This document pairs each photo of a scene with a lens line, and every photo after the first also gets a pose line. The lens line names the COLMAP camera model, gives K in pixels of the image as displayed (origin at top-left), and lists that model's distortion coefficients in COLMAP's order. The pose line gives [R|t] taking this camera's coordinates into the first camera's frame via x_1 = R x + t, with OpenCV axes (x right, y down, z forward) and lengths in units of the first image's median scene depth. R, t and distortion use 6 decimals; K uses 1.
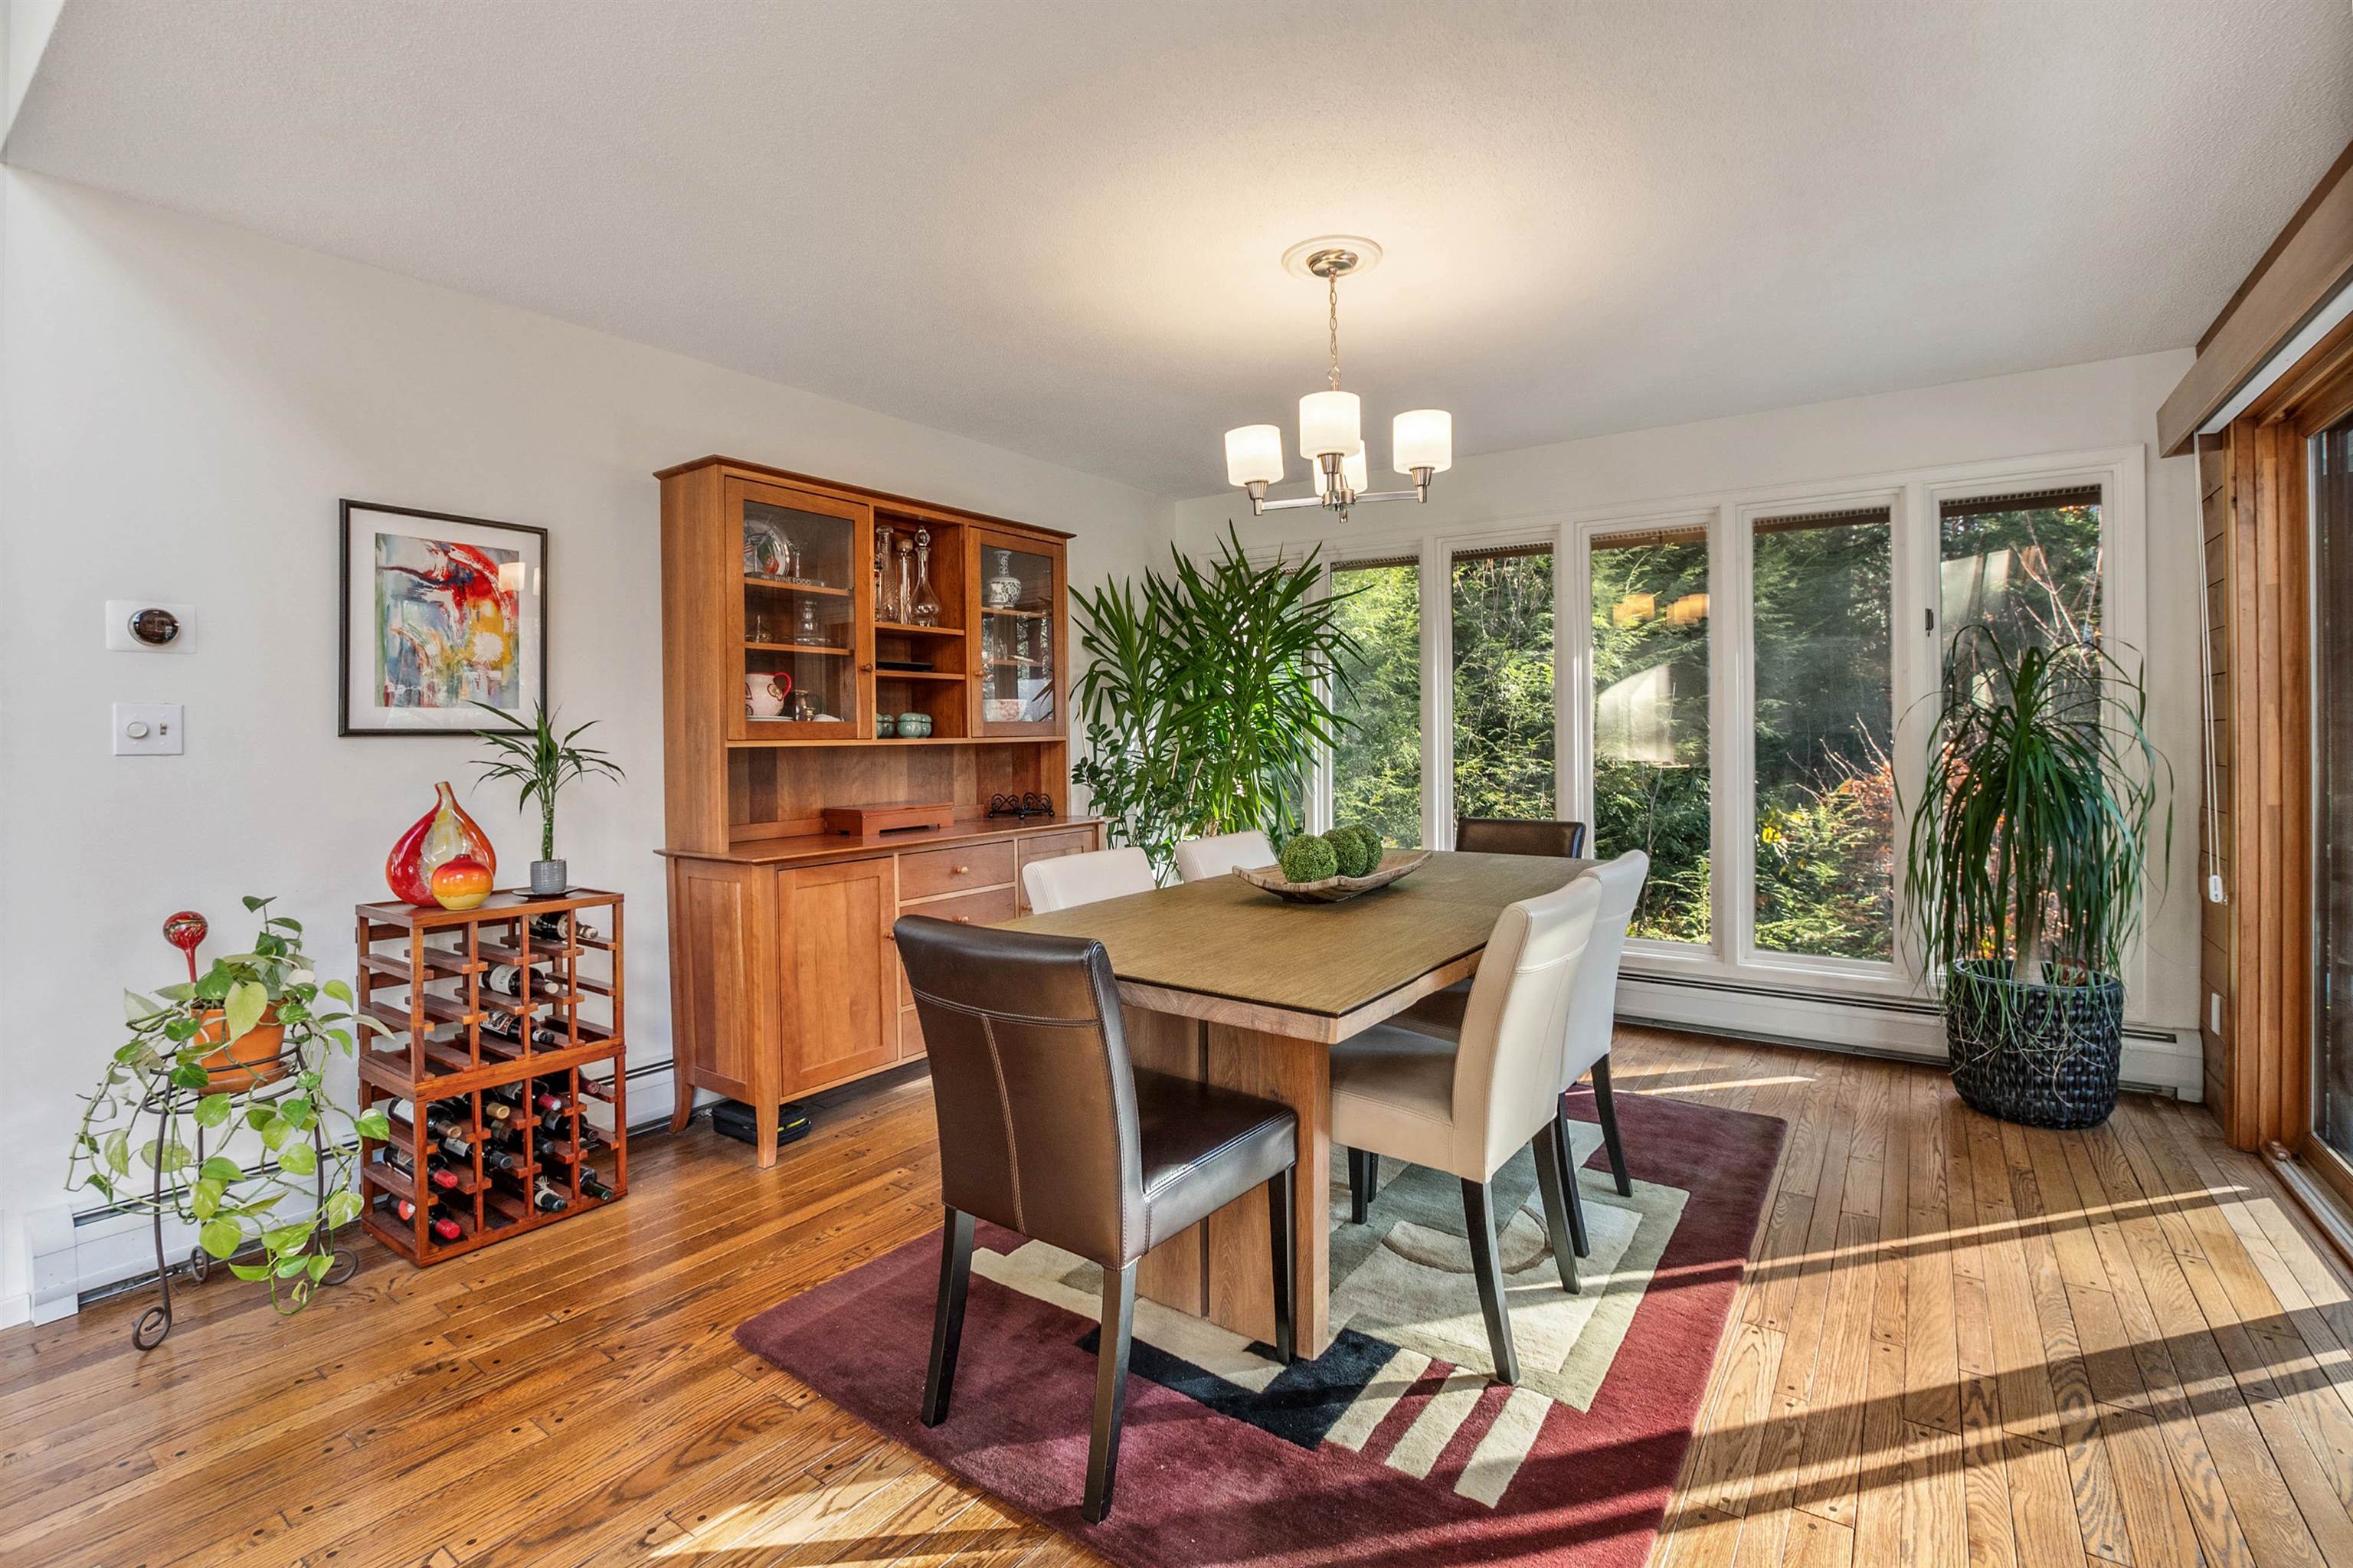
lens RADIAL K [[1055.5, 0, 1210.6], [0, 1055.5, 733.2], [0, 0, 1]] dist [-0.029605, 0.004274]
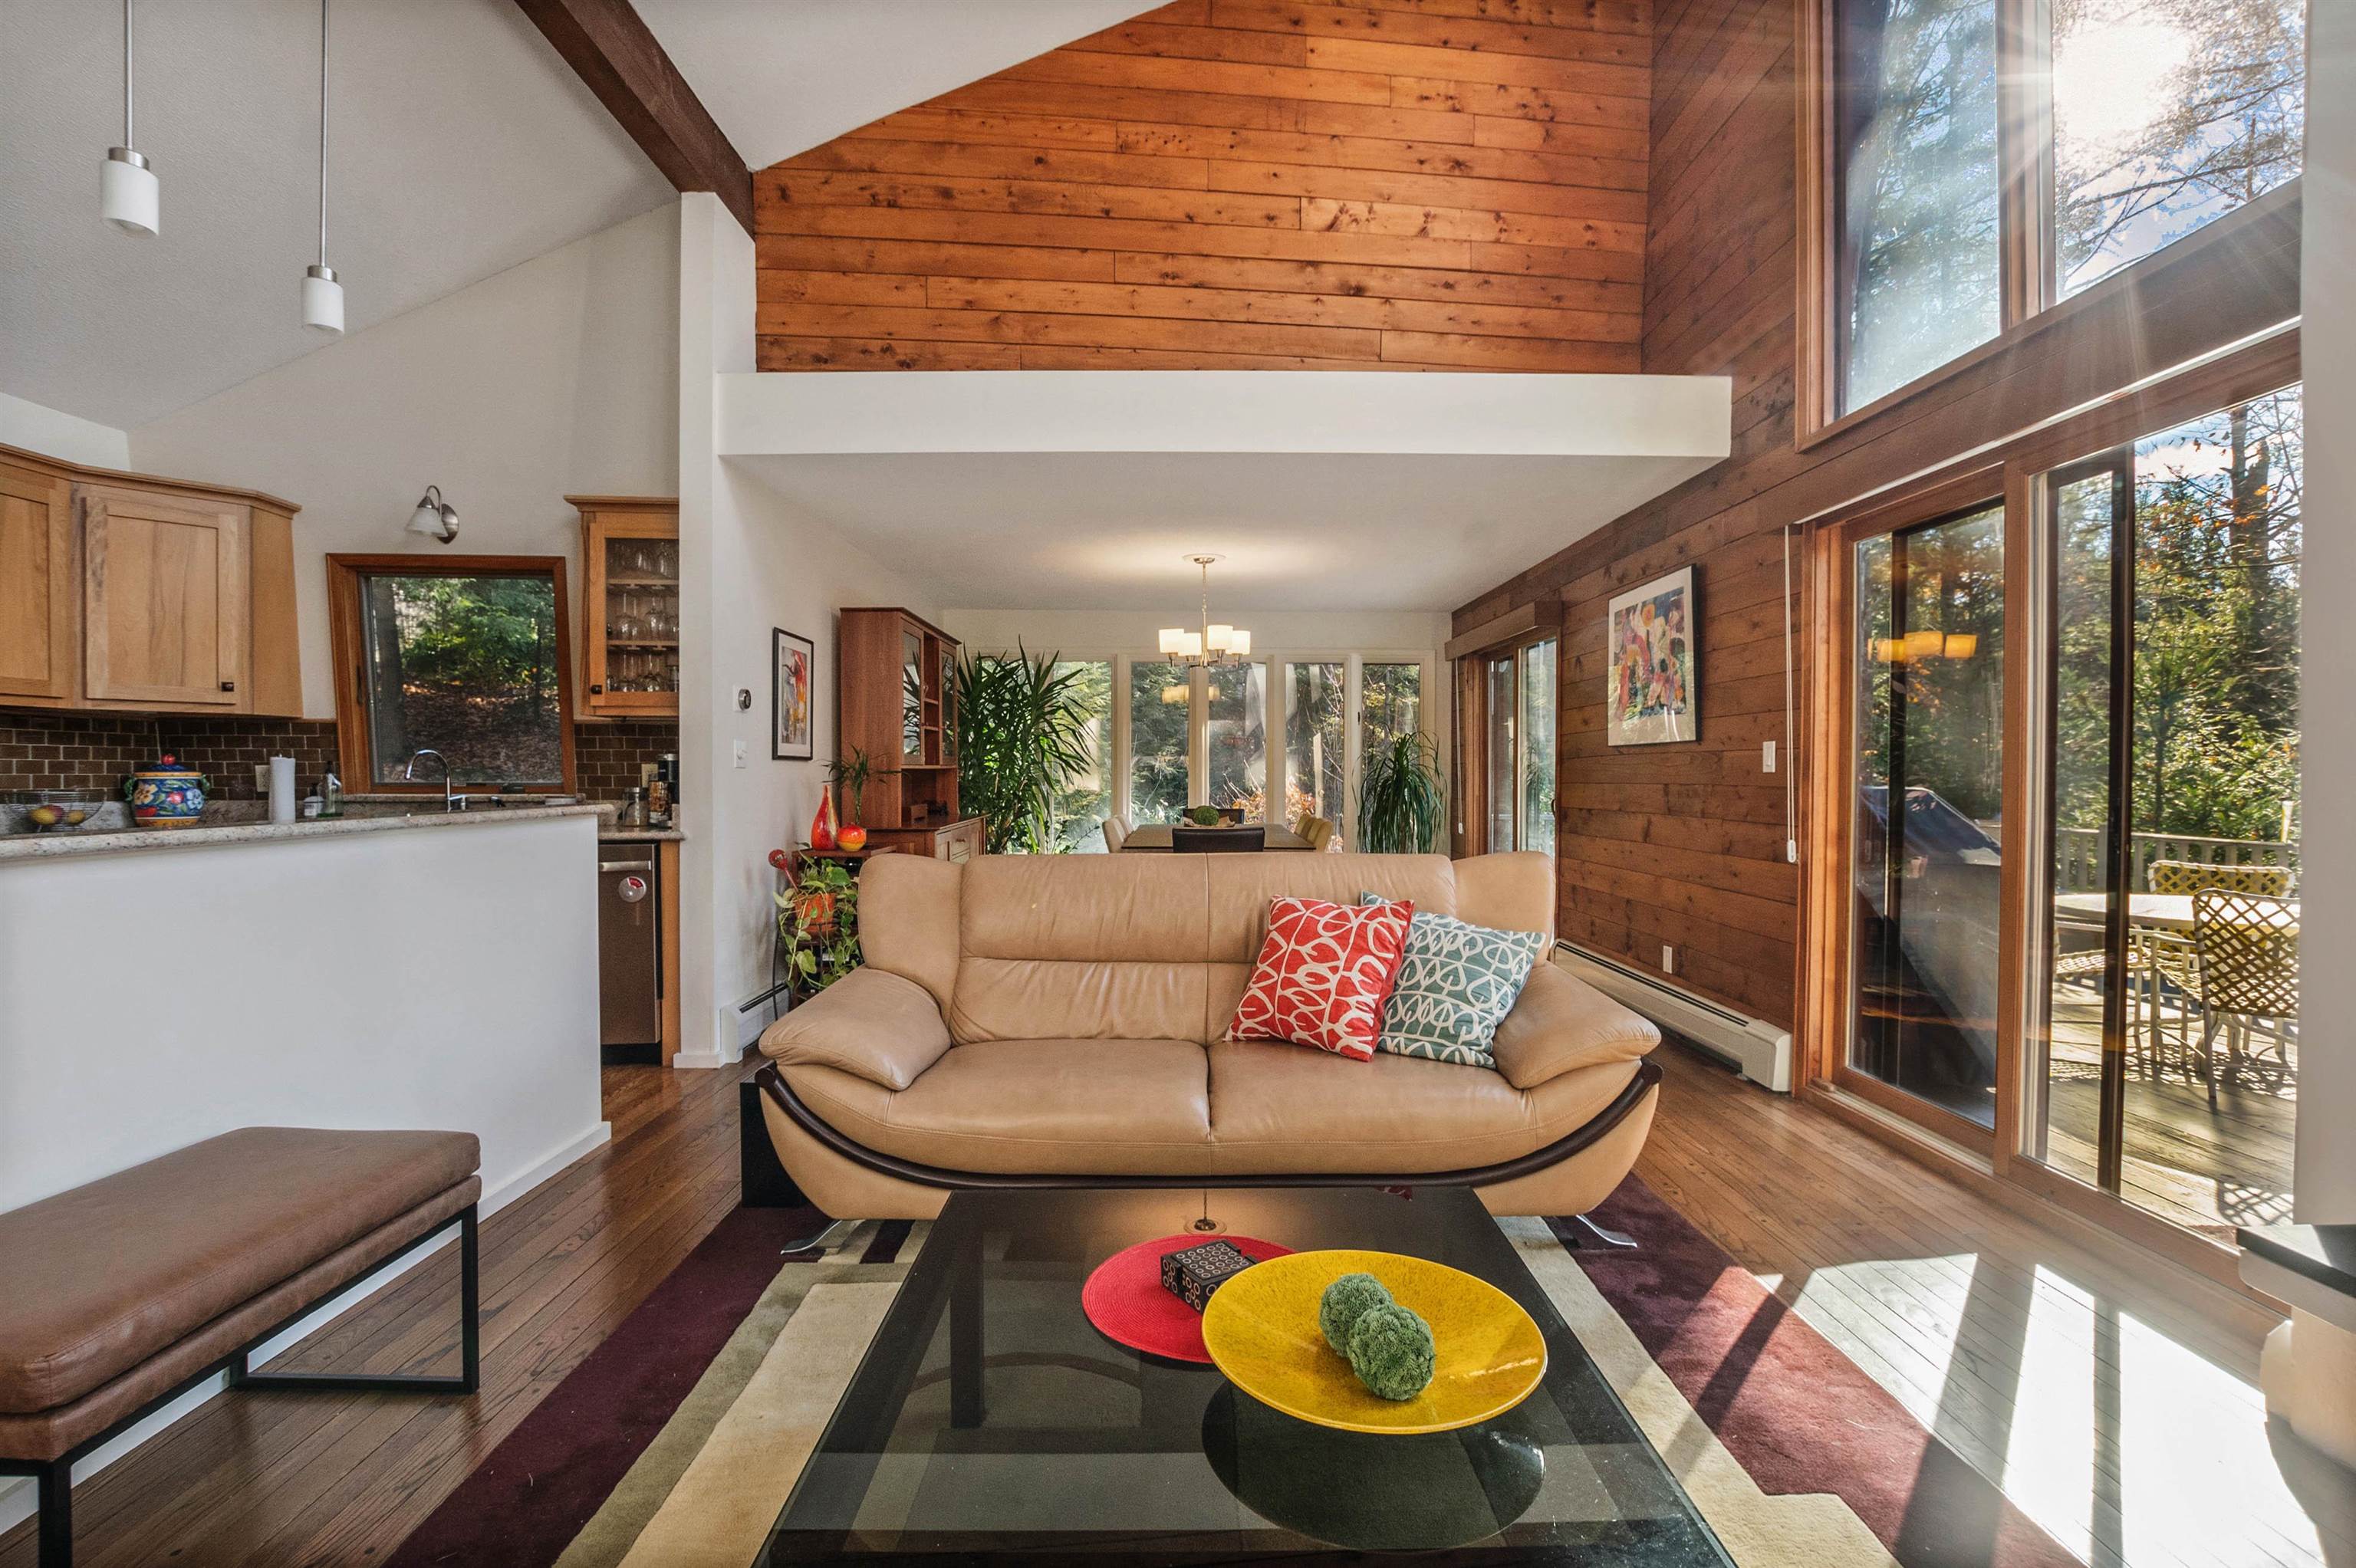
lens RADIAL K [[1056.7, 0, 1179.0], [0, 1056.7, 784.9], [0, 0, 1]] dist [-0.029605, 0.004274]
pose [[0.822789, 0.000139, 0.568346, -1.087757], [-0.007832, 0.999908, 0.011094, 0.016598], [-0.568292, -0.013579, 0.822715, -0.765704]]
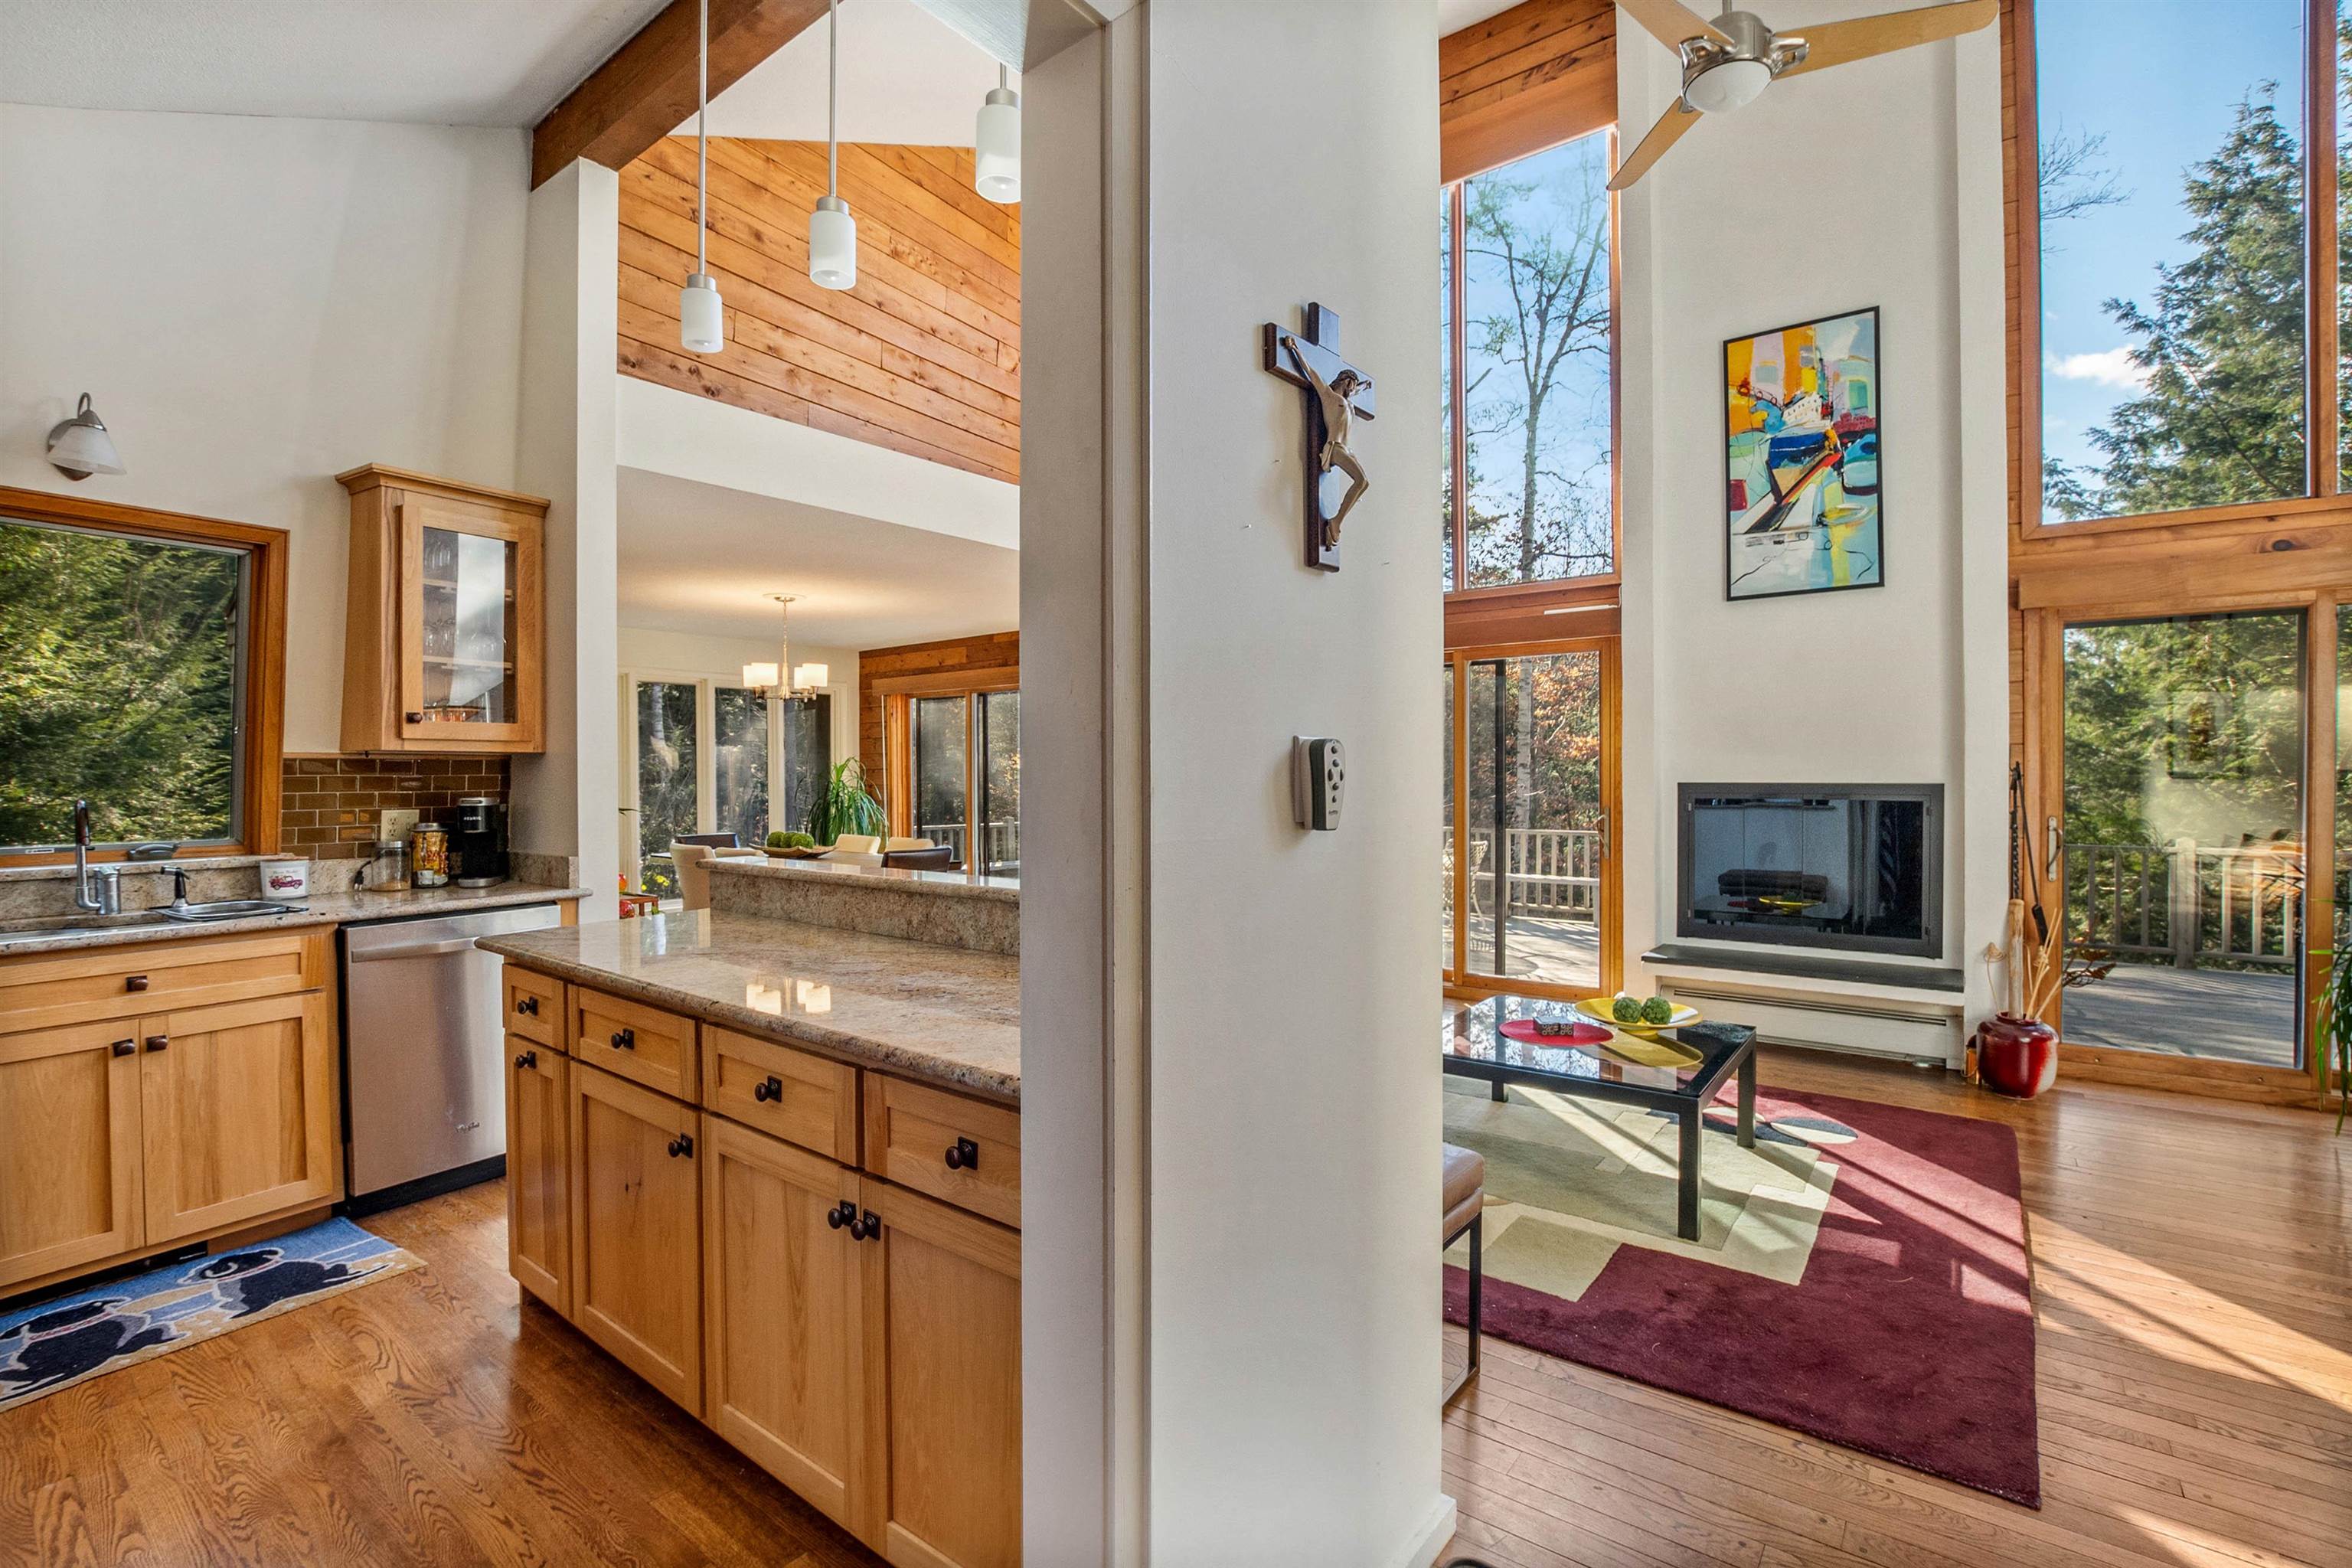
lens RADIAL K [[1055.1, 0, 1183.0], [0, 1055.1, 781.5], [0, 0, 1]] dist [-0.029605, 0.004274]
pose [[0.057663, 0.000293, 0.998336, -1.967206], [0.004621, 0.999989, -0.000560, -0.017960], [-0.998325, 0.004646, 0.057661, -0.040196]]
